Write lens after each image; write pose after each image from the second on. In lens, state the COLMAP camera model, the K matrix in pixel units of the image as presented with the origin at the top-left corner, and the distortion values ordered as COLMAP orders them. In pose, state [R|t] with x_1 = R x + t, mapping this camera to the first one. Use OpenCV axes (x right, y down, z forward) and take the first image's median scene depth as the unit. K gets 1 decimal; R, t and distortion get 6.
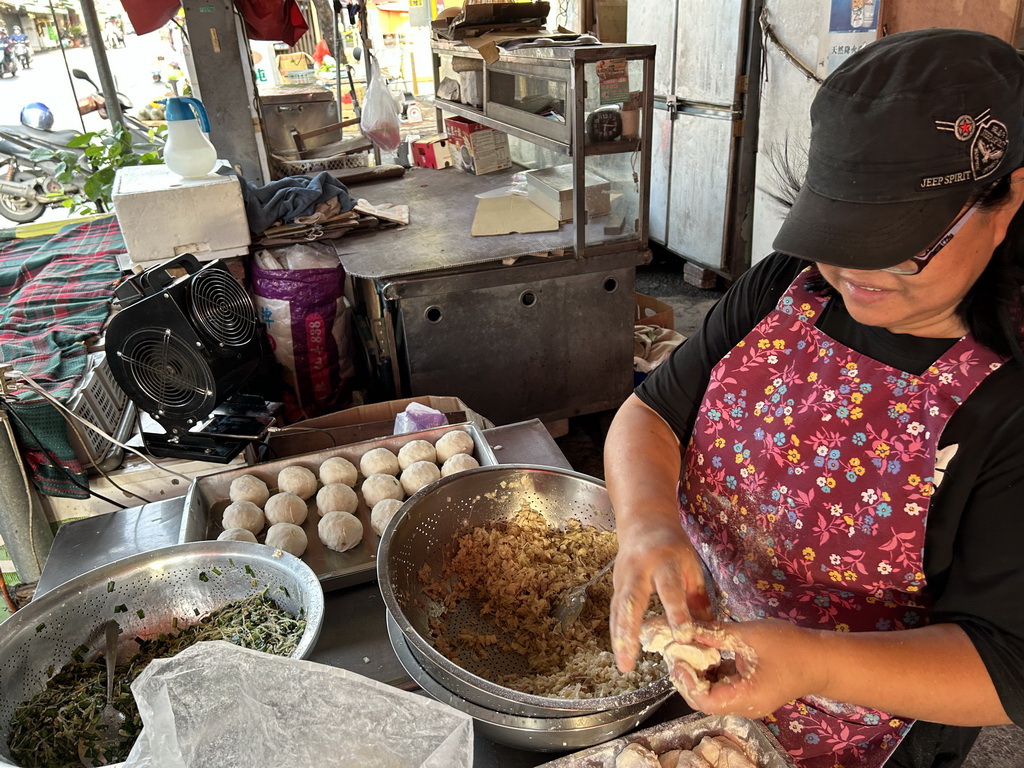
lens RADIAL K [[756.2, 0, 498.2], [0, 756.2, 385.2], [0, 0, 1]] dist [0.074786, -0.069466]
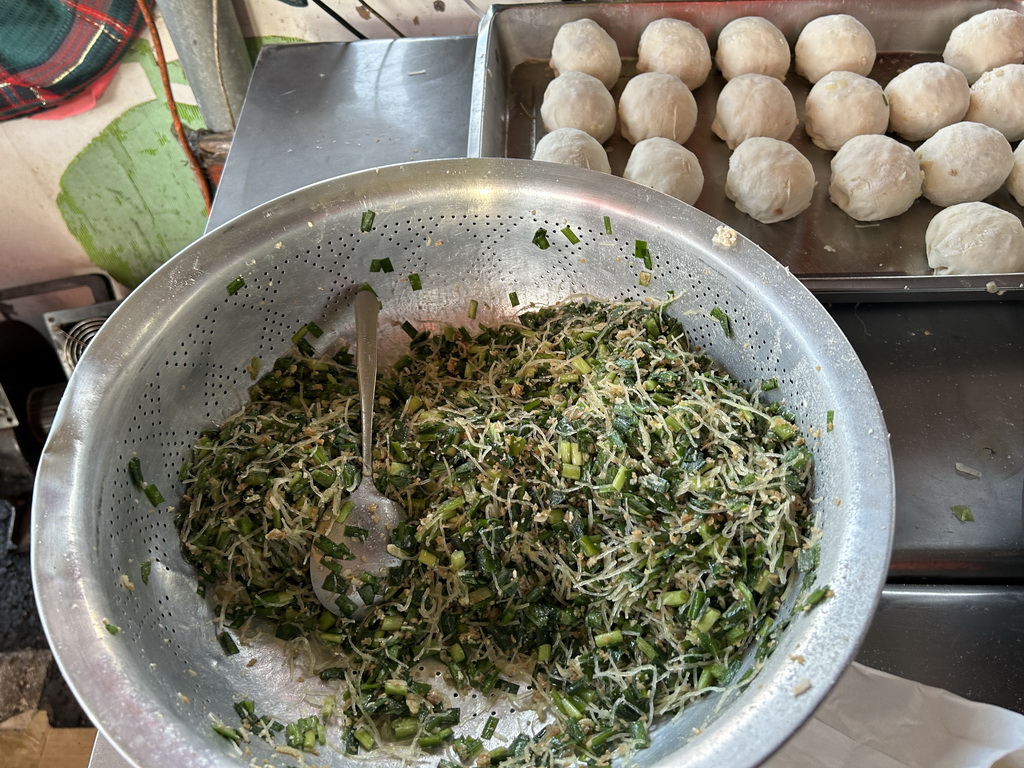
lens RADIAL K [[784.7, 0, 512.0], [0, 784.7, 384.0], [0, 0, 1]] dist [0.072848, -0.088251]
pose [[0.957400, 0.259118, -0.127446, -0.329548], [-0.162760, 0.848794, 0.503049, 0.087138], [0.238524, -0.460876, 0.854810, 0.557175]]
